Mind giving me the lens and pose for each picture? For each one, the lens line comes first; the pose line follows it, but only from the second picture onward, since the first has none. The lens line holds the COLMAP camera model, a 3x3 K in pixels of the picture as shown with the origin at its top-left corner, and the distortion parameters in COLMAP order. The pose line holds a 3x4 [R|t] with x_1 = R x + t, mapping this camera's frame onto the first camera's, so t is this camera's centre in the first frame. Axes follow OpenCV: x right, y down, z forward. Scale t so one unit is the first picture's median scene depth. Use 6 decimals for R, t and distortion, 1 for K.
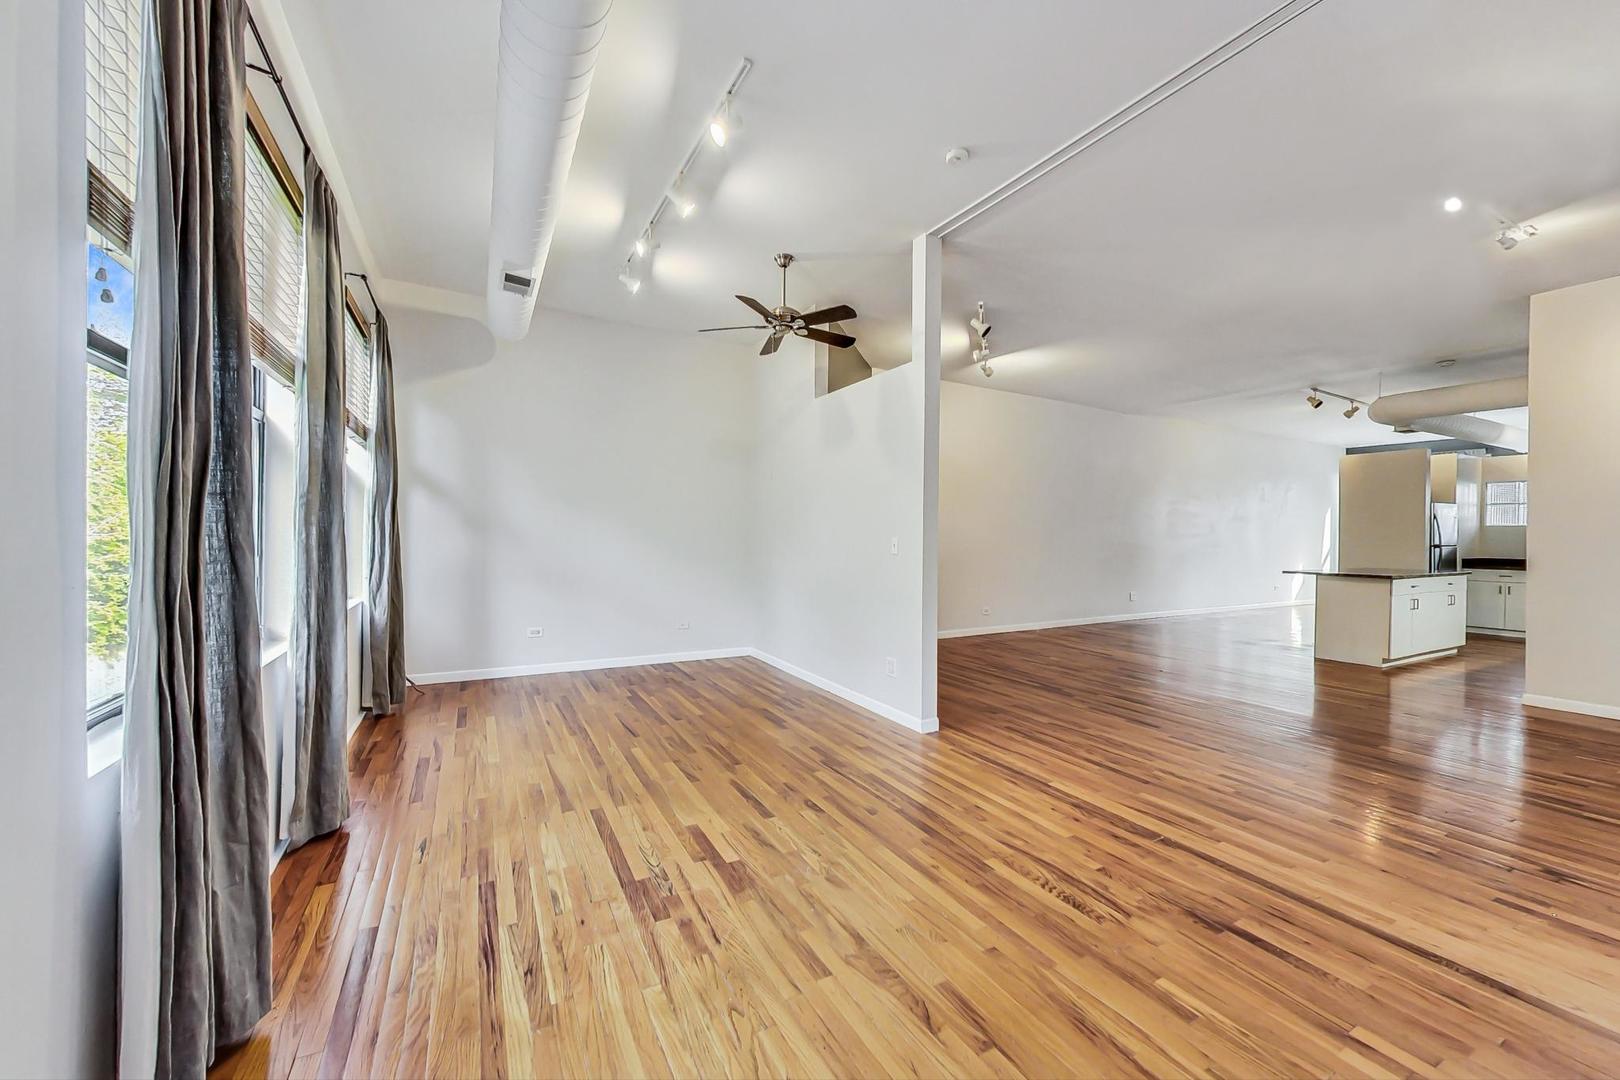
lens RADIAL K [[627.6, 0, 812.3], [0, 627.6, 536.5], [0, 0, 1]] dist [0.002880, 0.000319]
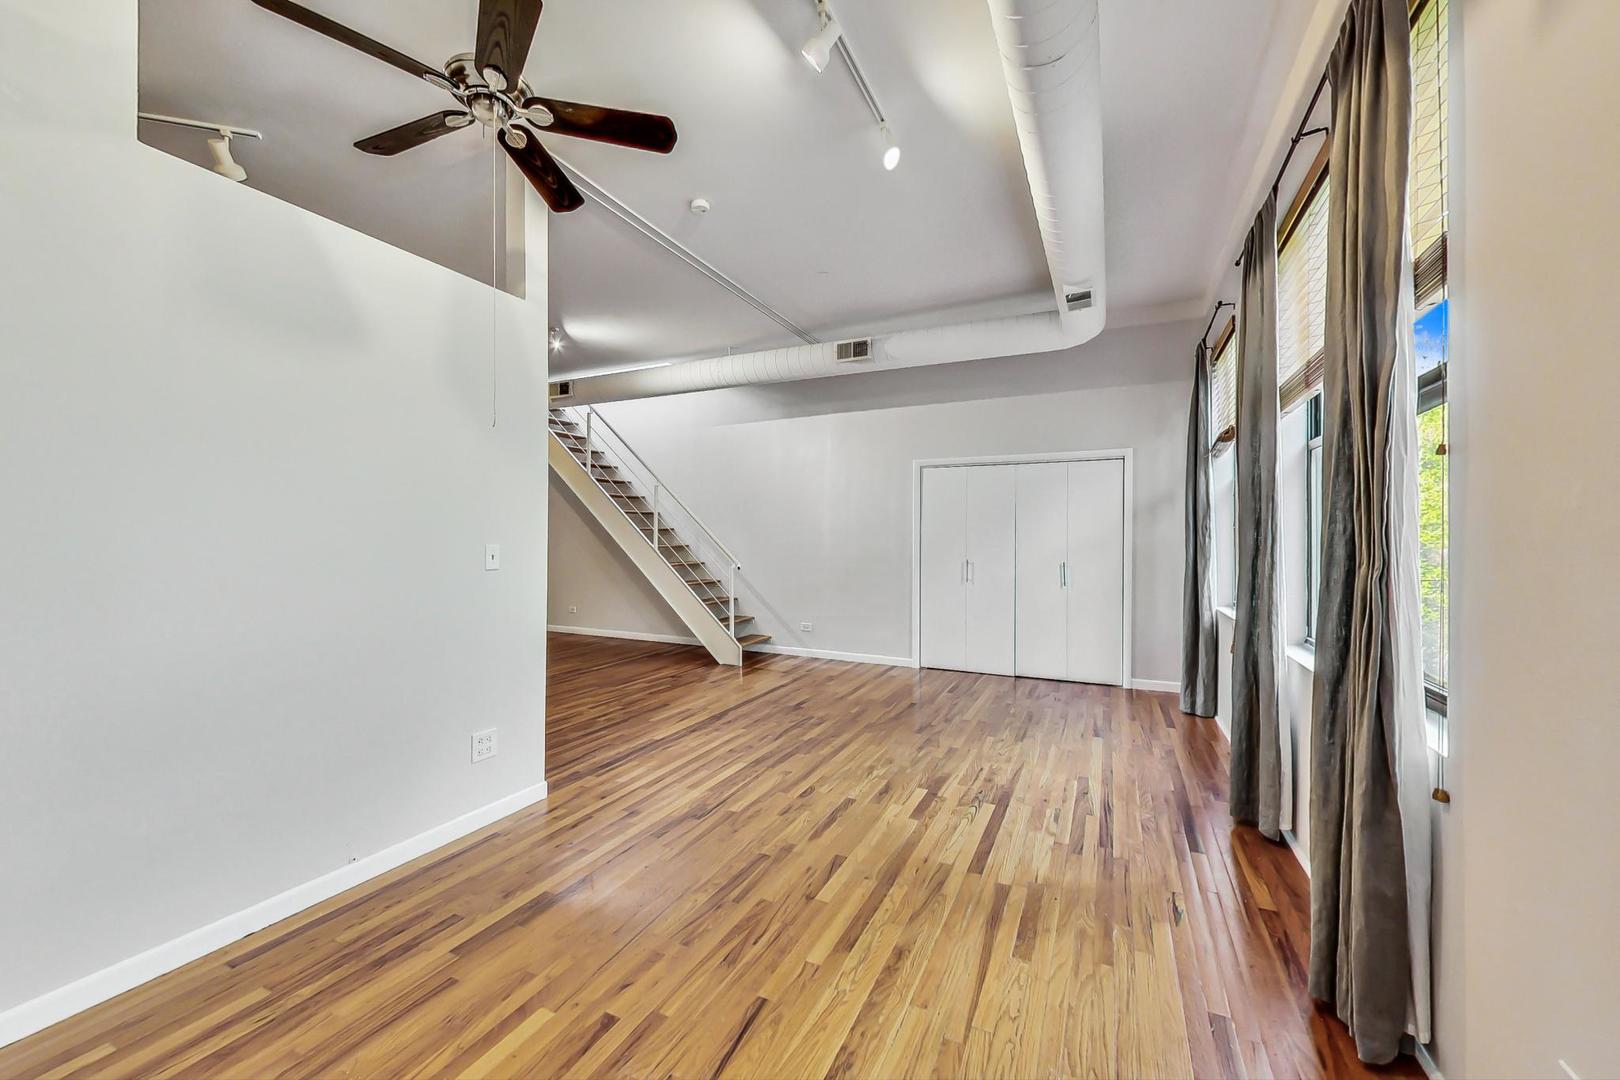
lens RADIAL K [[627.6, 0, 812.3], [0, 627.6, 536.5], [0, 0, 1]] dist [0.002880, 0.000319]
pose [[-0.589520, -0.012350, 0.807660, -0.885183], [-0.005436, 0.999921, 0.011323, -0.020200], [-0.807736, 0.002285, -0.589540, 1.664116]]
